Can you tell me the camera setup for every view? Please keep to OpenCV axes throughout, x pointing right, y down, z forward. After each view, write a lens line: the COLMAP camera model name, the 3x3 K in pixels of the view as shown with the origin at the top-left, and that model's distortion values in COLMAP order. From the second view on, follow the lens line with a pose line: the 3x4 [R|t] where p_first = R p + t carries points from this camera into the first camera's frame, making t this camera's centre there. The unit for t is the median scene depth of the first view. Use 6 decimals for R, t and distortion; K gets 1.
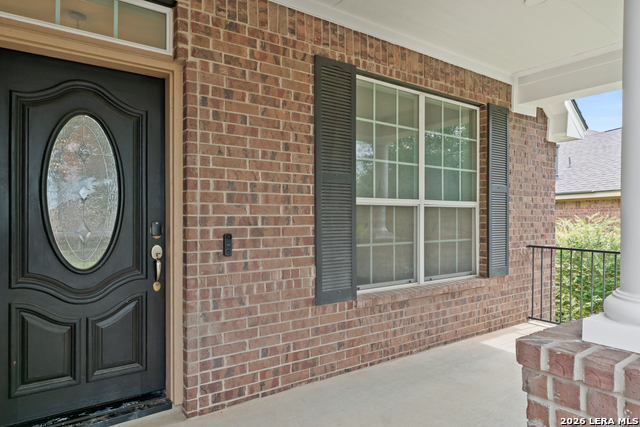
lens RADIAL K [[397.8, 0, 328.3], [0, 397.8, 222.2], [0, 0, 1]] dist [-0.002088, 0.001313]
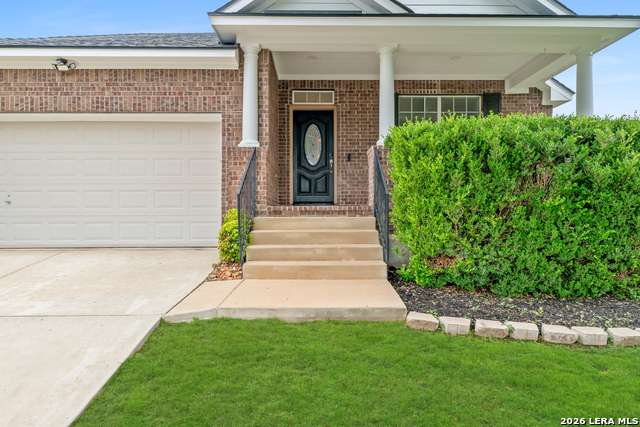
lens RADIAL K [[397.8, 0, 315.1], [0, 397.8, 214.7], [0, 0, 1]] dist [-0.002088, 0.001313]
pose [[0.834577, -0.006027, -0.550859, 1.345847], [-0.001223, 0.999917, -0.012793, 0.581604], [0.550891, 0.011351, 0.834500, -1.941420]]
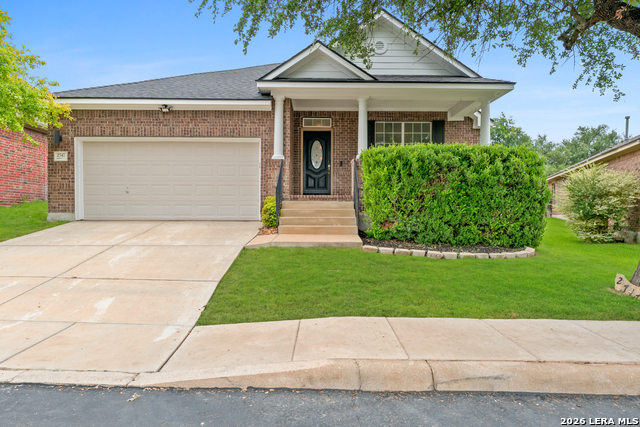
lens RADIAL K [[397.8, 0, 321.3], [0, 397.8, 214.5], [0, 0, 1]] dist [-0.002088, 0.001313]
pose [[0.840378, 0.003173, -0.541991, 2.220629], [-0.006198, 0.999974, -0.003757, 0.710730], [0.541965, 0.006517, 0.840376, -3.283945]]
